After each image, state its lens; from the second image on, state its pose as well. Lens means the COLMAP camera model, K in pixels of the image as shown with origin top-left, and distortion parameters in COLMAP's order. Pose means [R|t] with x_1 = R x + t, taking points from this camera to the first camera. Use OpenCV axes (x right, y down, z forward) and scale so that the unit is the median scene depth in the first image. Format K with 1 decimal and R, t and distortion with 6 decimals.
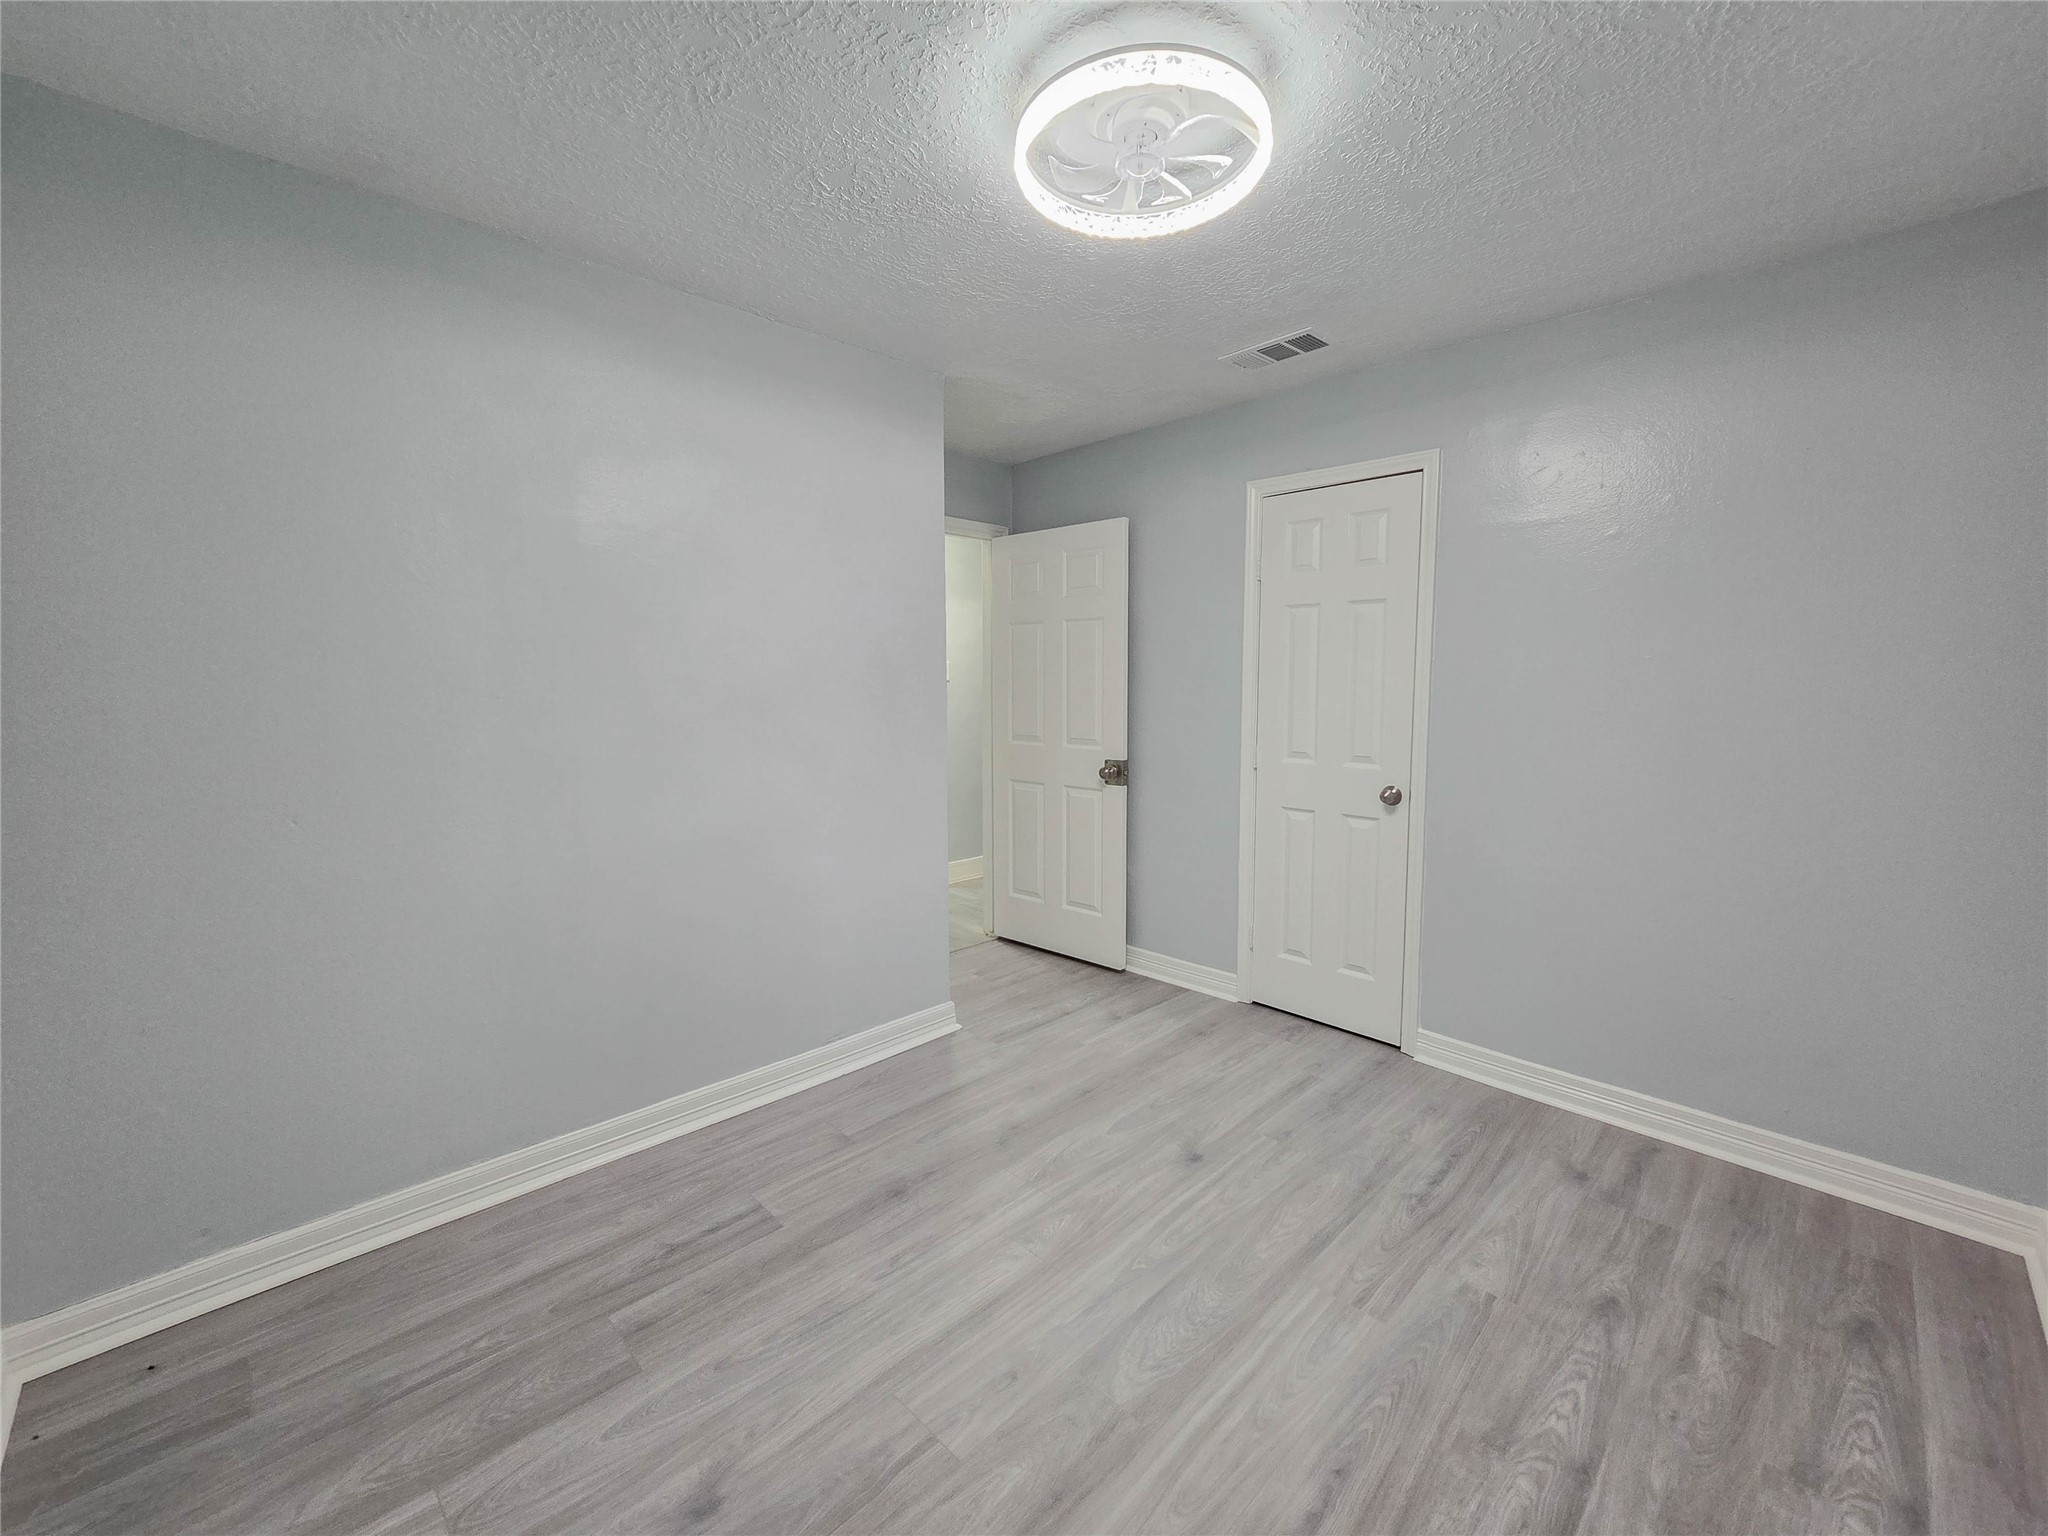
lens RADIAL K [[842.4, 0, 1039.7], [0, 842.4, 749.2], [0, 0, 1]] dist [0.000672, -0.000446]
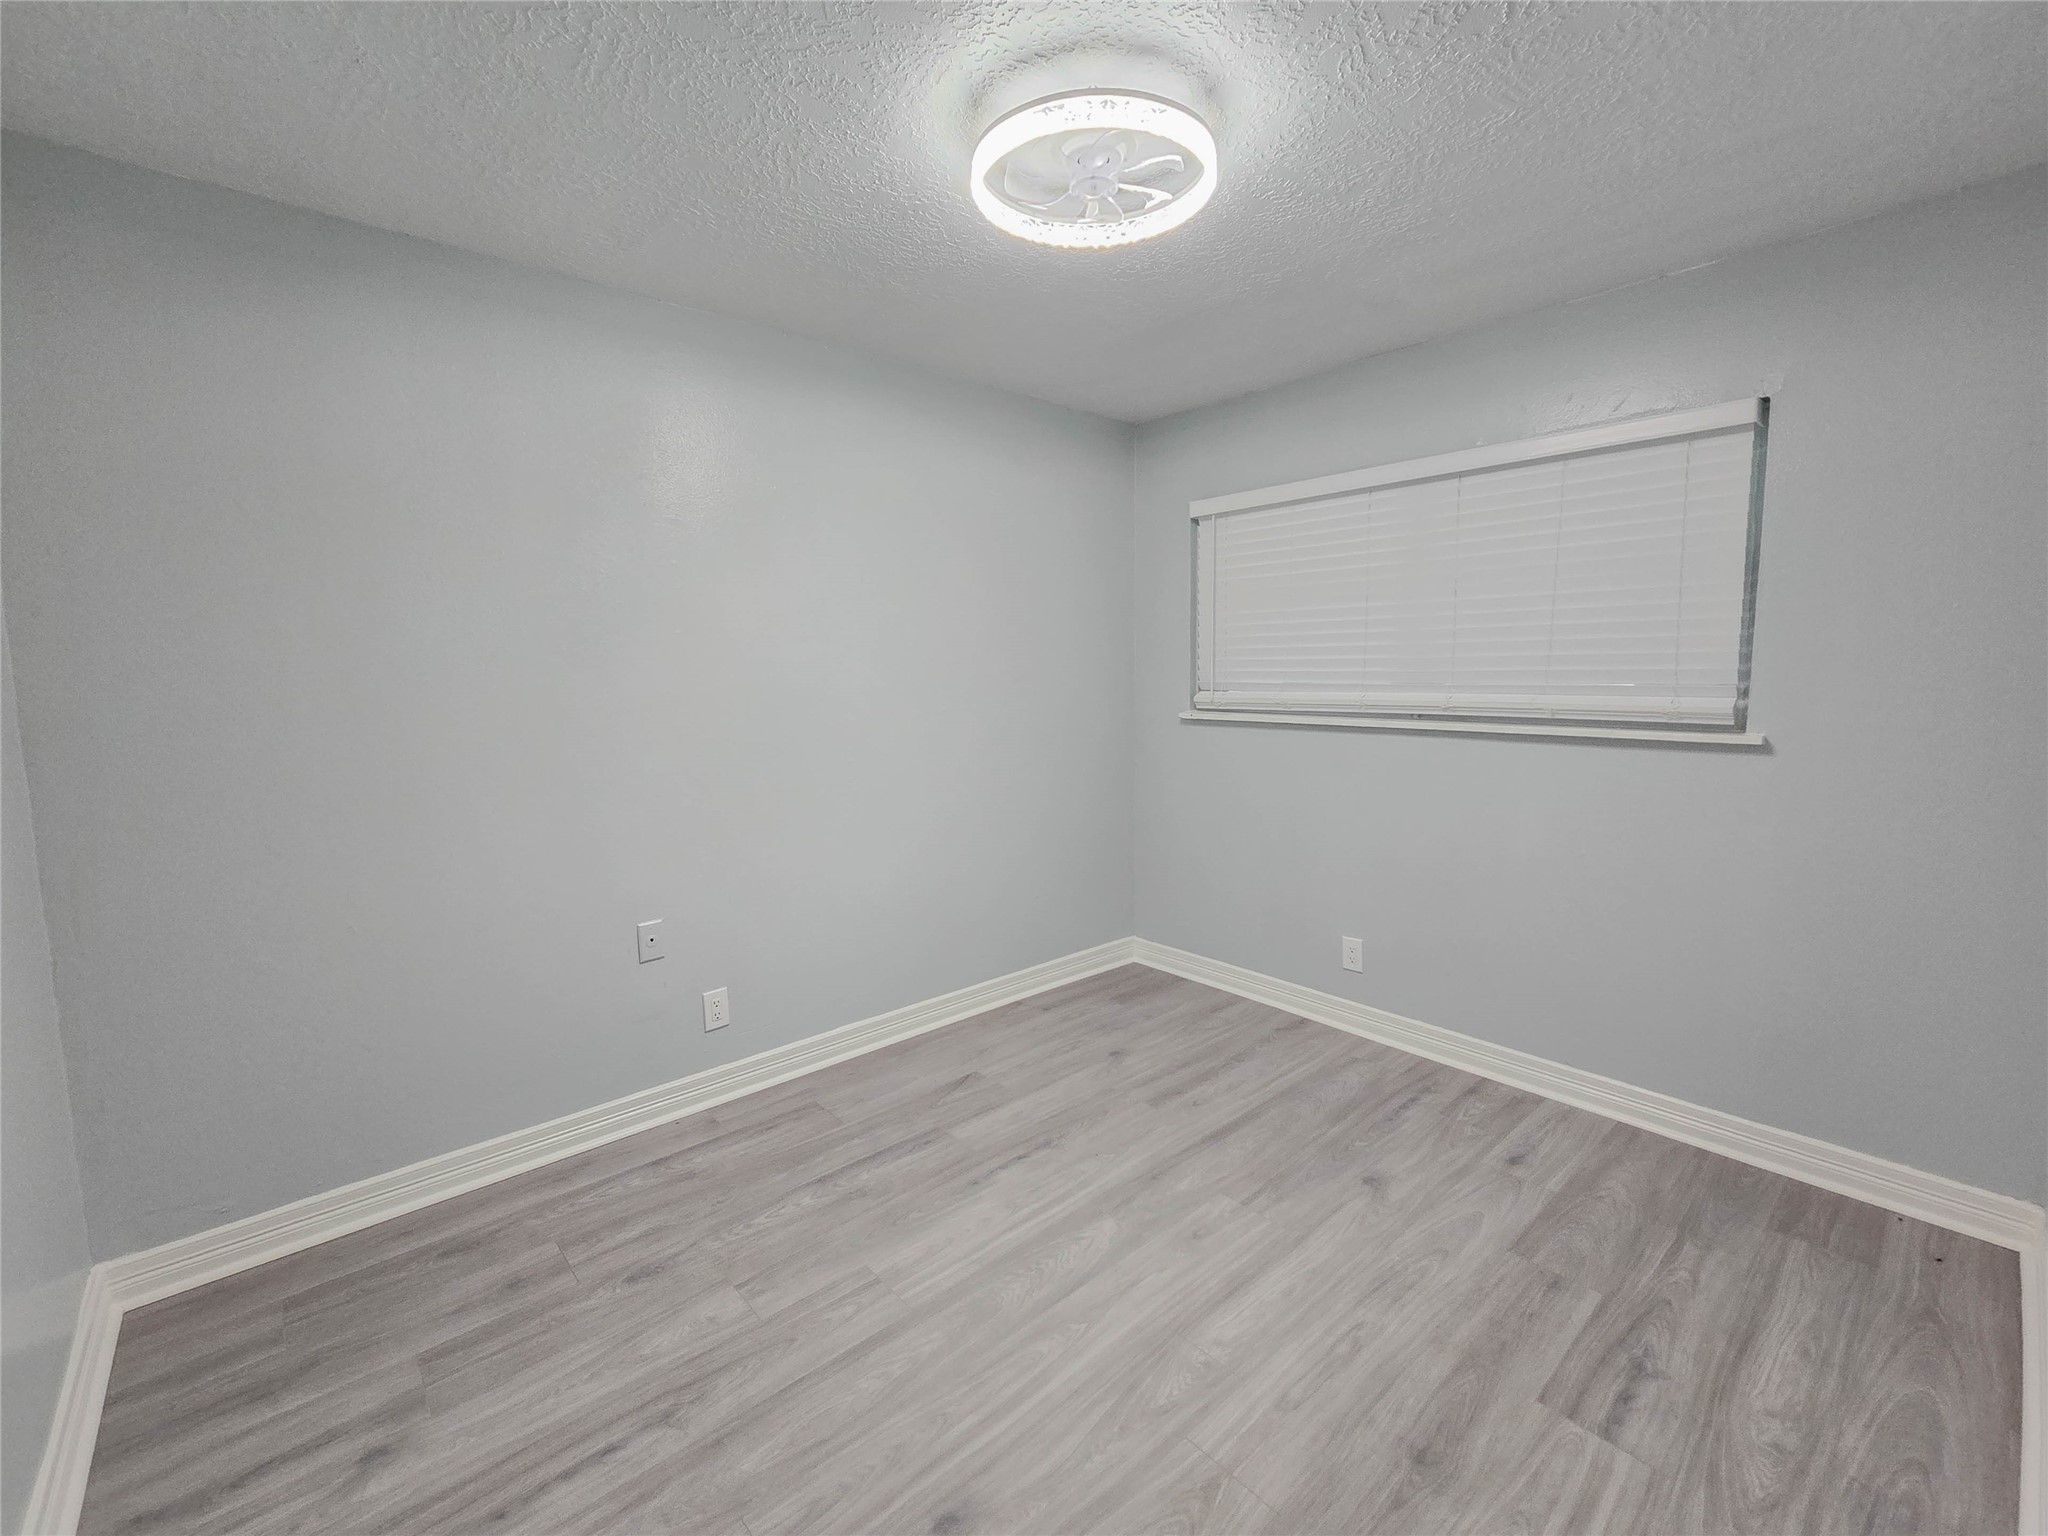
lens RADIAL K [[872.6, 0, 1023.5], [0, 872.6, 746.0], [0, 0, 1]] dist [0.000534, 0.001101]
pose [[-0.997371, 0.001724, 0.072437, 0.112116], [0.014684, 0.983781, 0.178773, -0.182279], [-0.070954, 0.179367, -0.981220, 1.890034]]
